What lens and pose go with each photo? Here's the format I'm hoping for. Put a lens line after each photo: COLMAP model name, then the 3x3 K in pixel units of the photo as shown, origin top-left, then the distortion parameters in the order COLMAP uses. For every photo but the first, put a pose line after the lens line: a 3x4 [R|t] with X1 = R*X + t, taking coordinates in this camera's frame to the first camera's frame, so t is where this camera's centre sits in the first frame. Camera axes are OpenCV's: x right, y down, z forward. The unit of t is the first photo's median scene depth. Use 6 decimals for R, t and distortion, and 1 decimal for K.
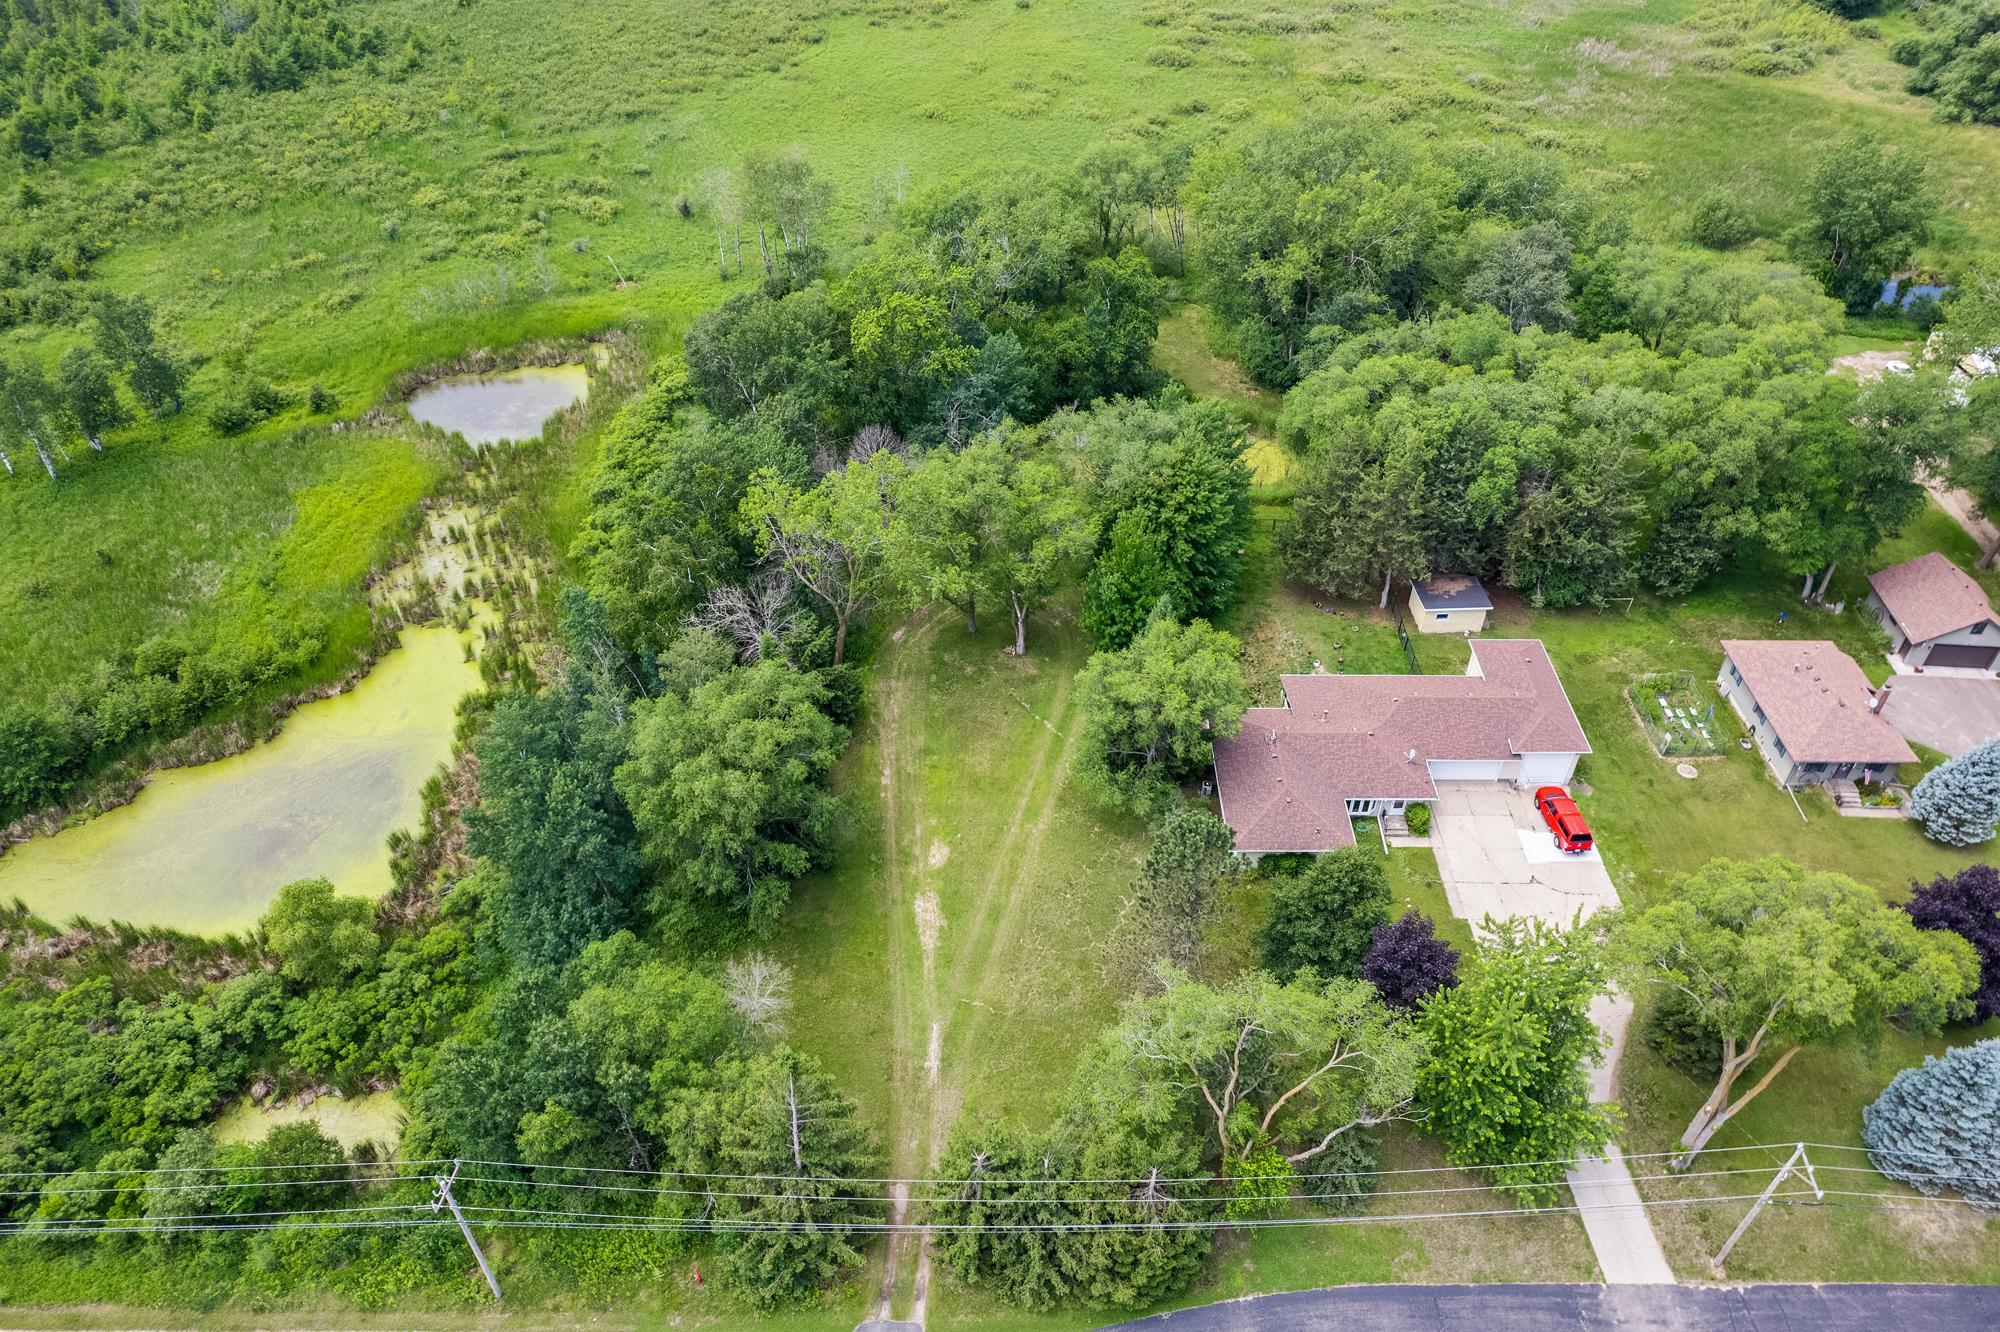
lens RADIAL K [[1389.5, 0, 994.4], [0, 1389.5, 623.8], [0, 0, 1]] dist [-0.048850, 0.015379]
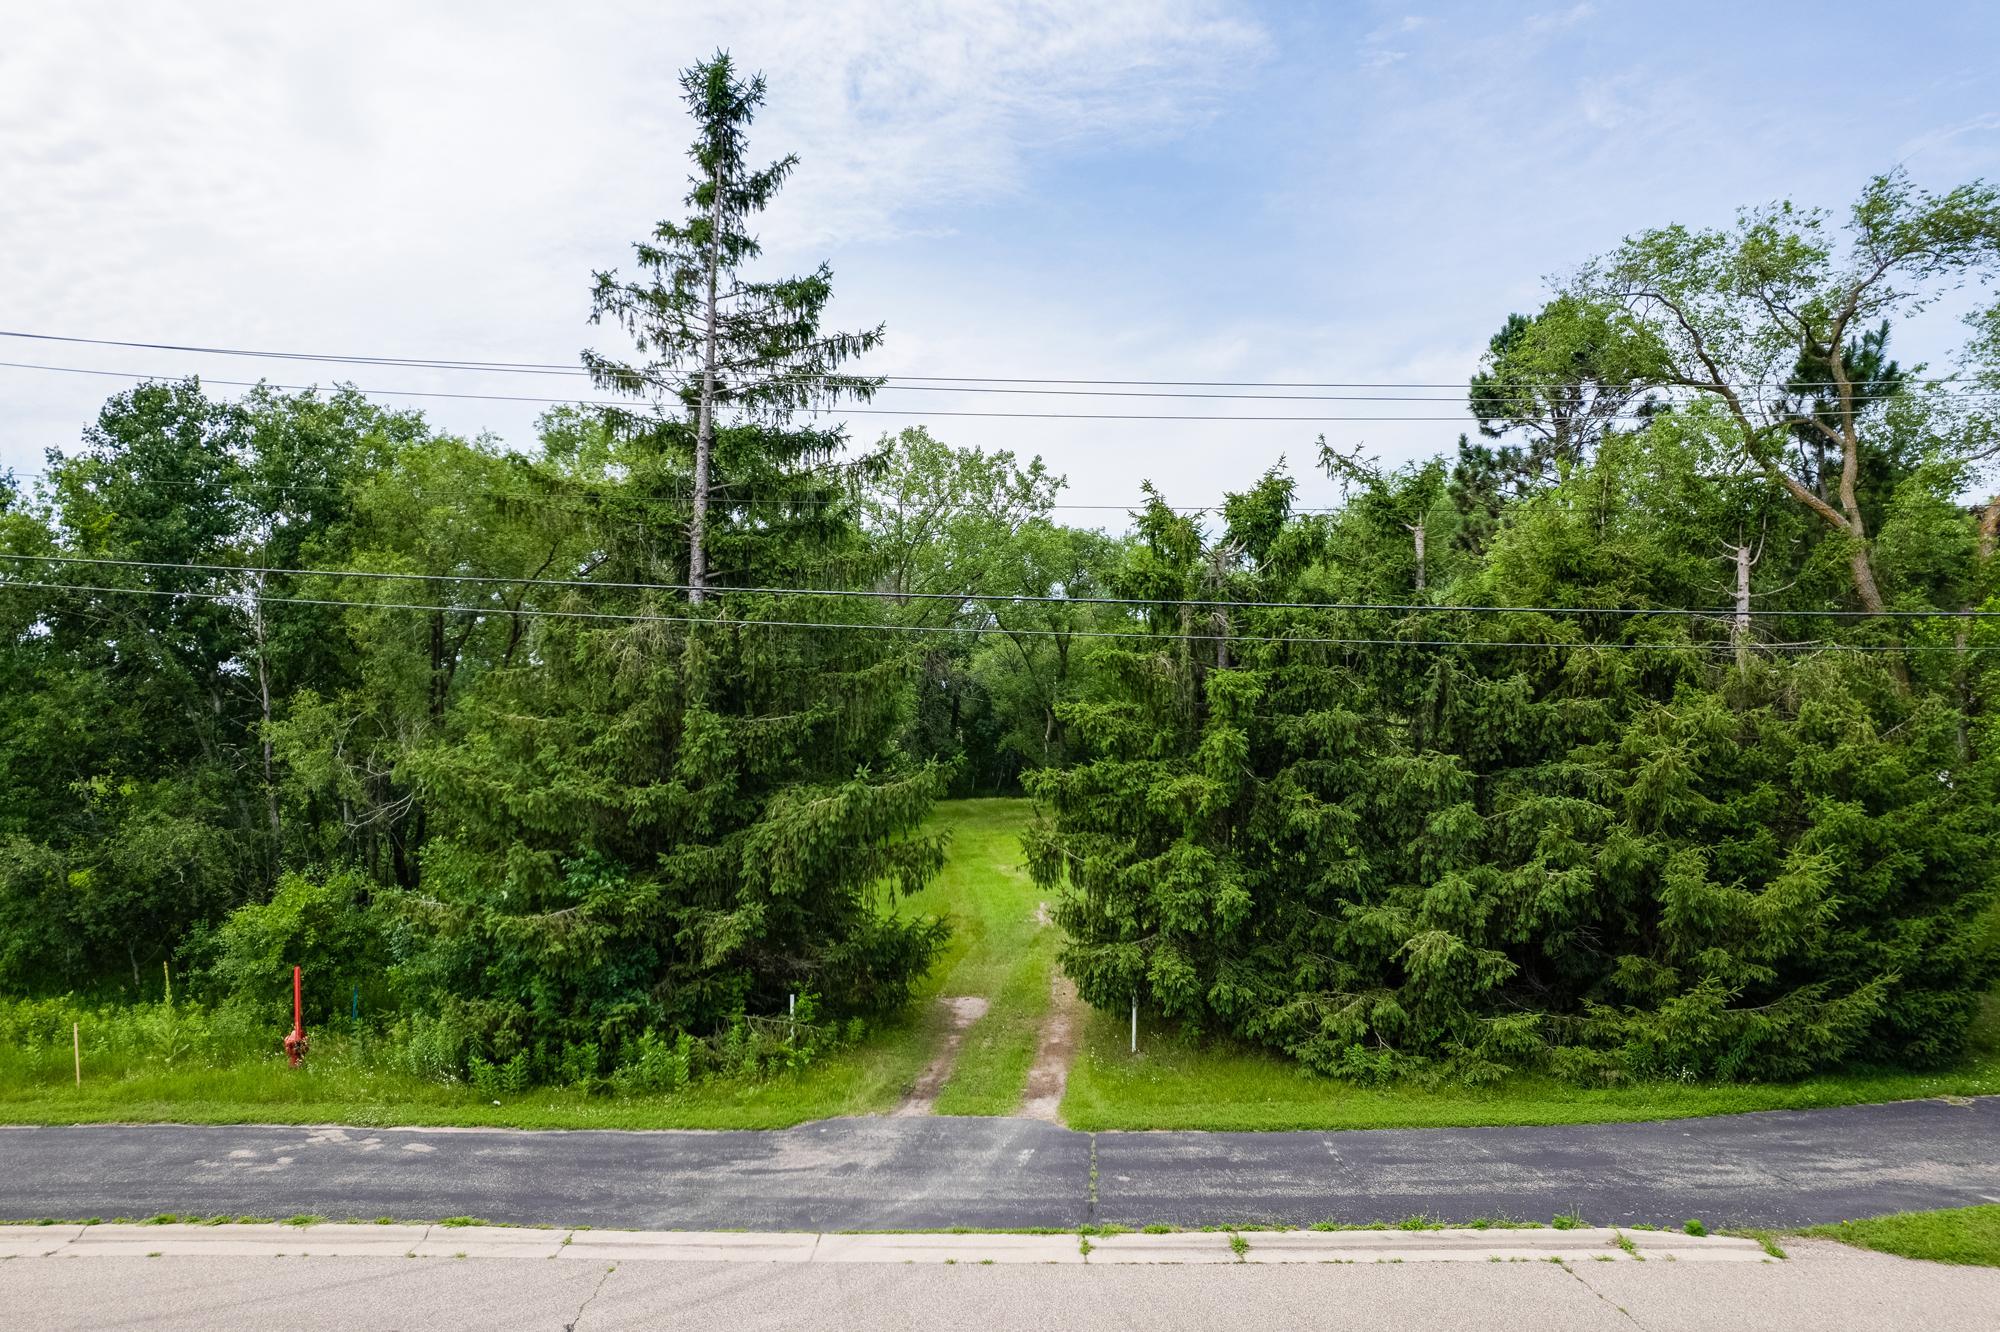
lens RADIAL K [[1299.2, 0, 999.8], [0, 1299.2, 739.0], [0, 0, 1]] dist [-0.060854, 0.057777]
pose [[0.999915, 0.002445, -0.012790, -0.041687], [-0.009909, 0.780183, -0.625472, 0.419903], [0.008449, 0.625546, 0.780142, 0.521780]]
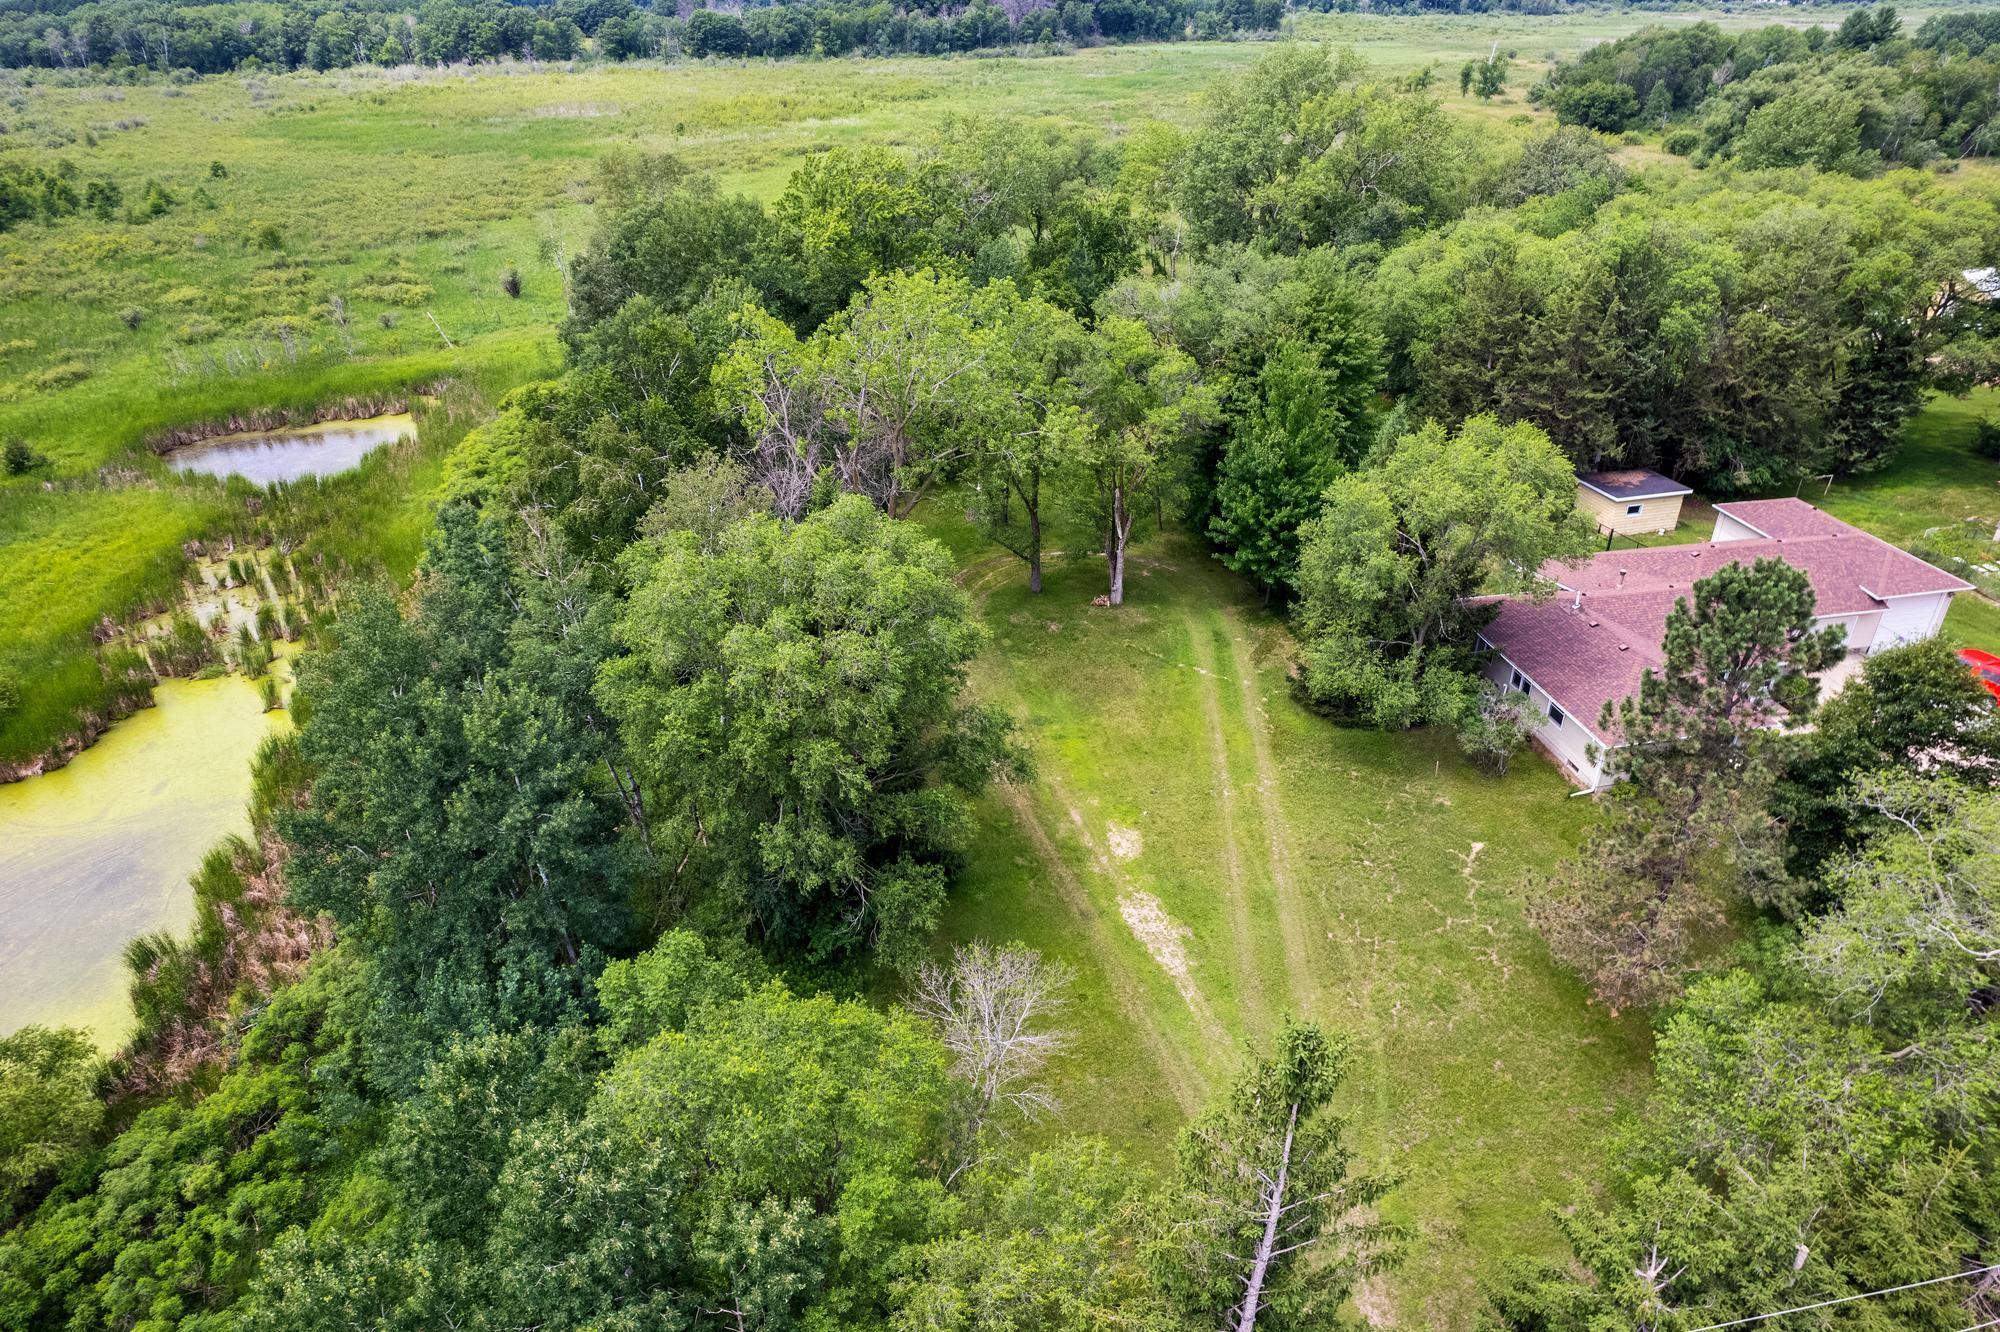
lens RADIAL K [[1299.2, 0, 998.3], [0, 1299.2, 670.7], [0, 0, 1]] dist [-0.060854, 0.057777]
pose [[0.979314, -0.102571, 0.174424, -0.172297], [0.129802, 0.979718, -0.152655, 0.160597], [-0.155228, 0.172138, 0.972766, 0.415565]]
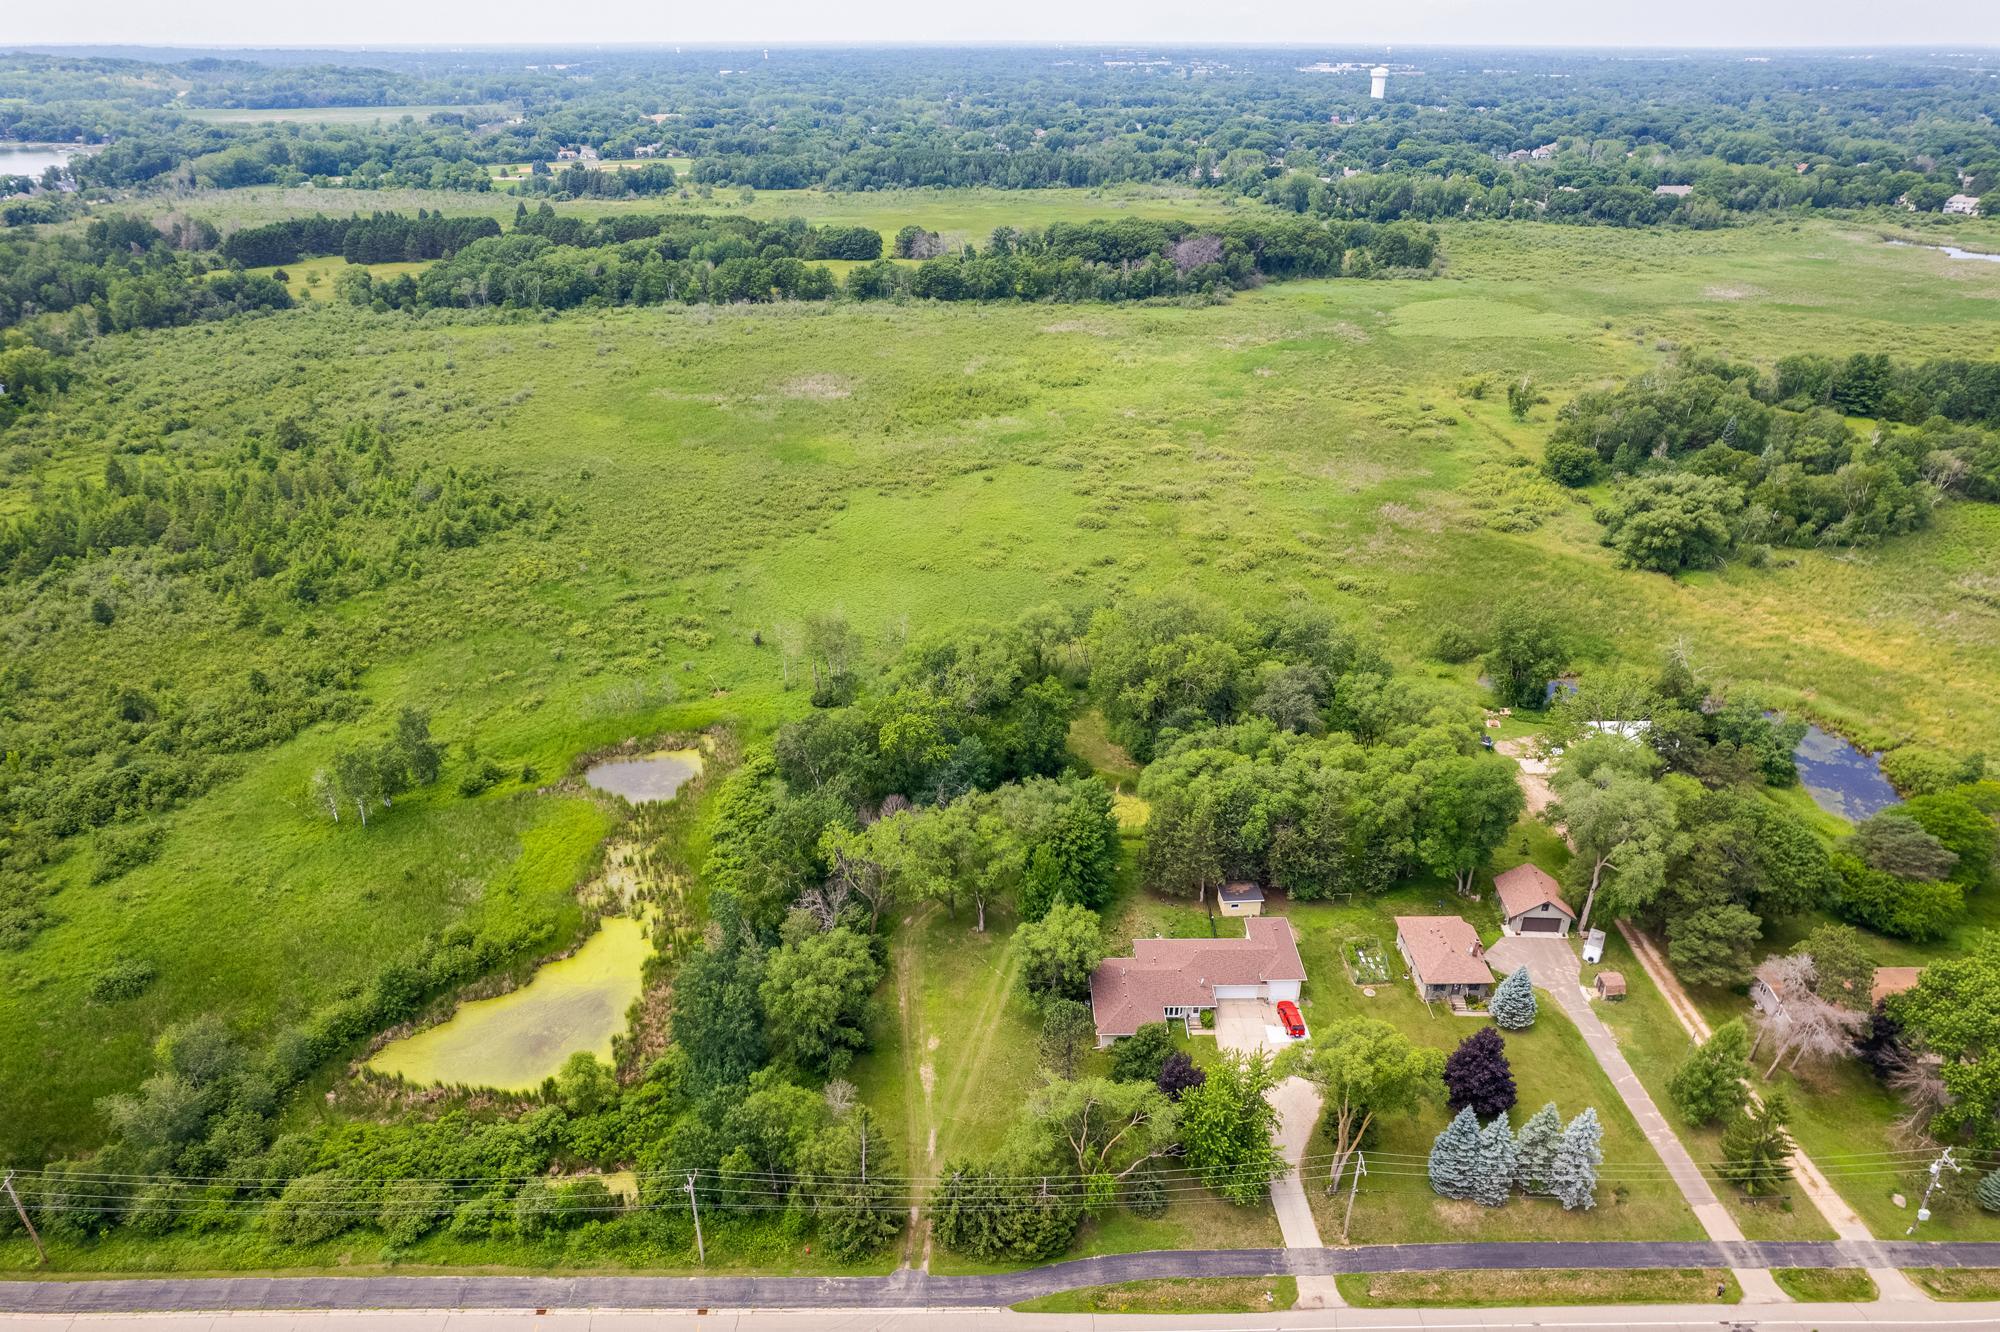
lens RADIAL K [[1299.2, 0, 1001.3], [0, 1299.2, 672.9], [0, 0, 1]] dist [-0.060854, 0.057777]
pose [[0.999745, -0.004229, 0.022176, 0.010229], [0.008808, 0.977517, -0.210672, 0.051253], [-0.020787, 0.210813, 0.977305, -0.637342]]
